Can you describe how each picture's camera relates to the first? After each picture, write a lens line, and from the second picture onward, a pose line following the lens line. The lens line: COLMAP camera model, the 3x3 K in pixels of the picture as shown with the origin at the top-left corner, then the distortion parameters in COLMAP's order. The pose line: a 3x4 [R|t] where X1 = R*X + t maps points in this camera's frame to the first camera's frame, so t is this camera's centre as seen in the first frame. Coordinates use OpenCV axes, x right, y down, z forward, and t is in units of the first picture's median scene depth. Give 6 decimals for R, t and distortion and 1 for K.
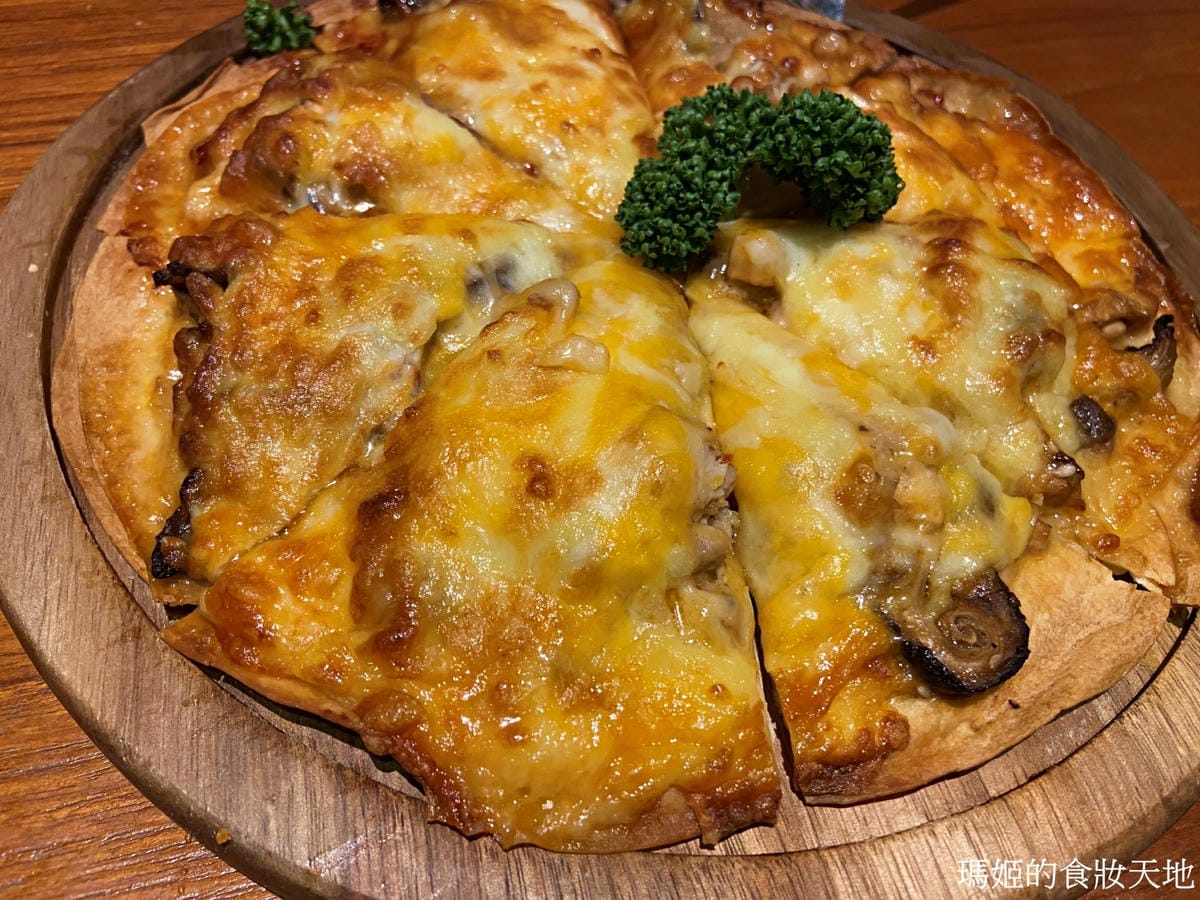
lens RADIAL K [[953.2, 0, 578.7], [0, 953.2, 473.7], [0, 0, 1]] dist [0.137106, -0.233025]
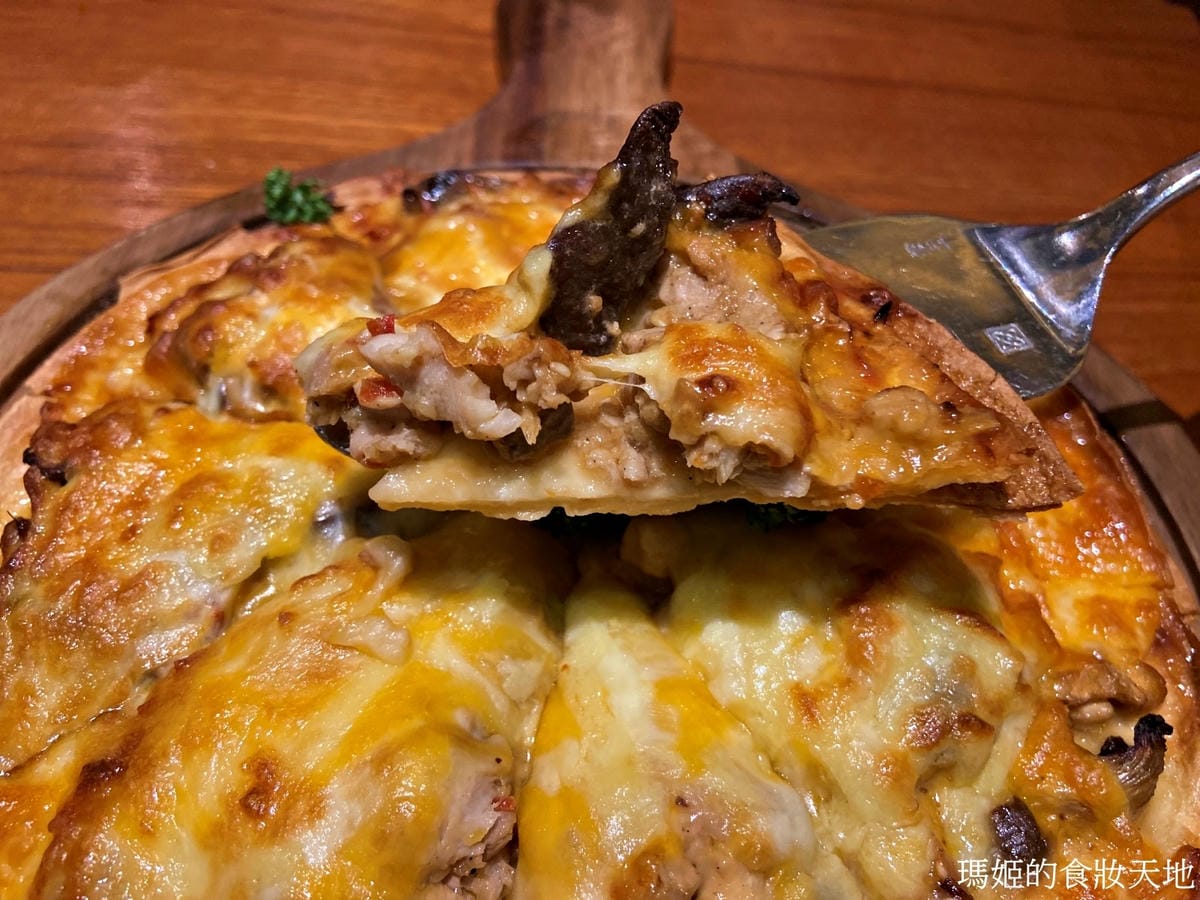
lens RADIAL K [[953.2, 0, 578.7], [0, 953.2, 473.7], [0, 0, 1]] dist [0.137106, -0.233025]
pose [[0.966403, 0.180988, -0.182508, 0.297403], [-0.199465, 0.975908, -0.088414, -0.219205], [0.162109, 0.121848, 0.979221, 0.144720]]
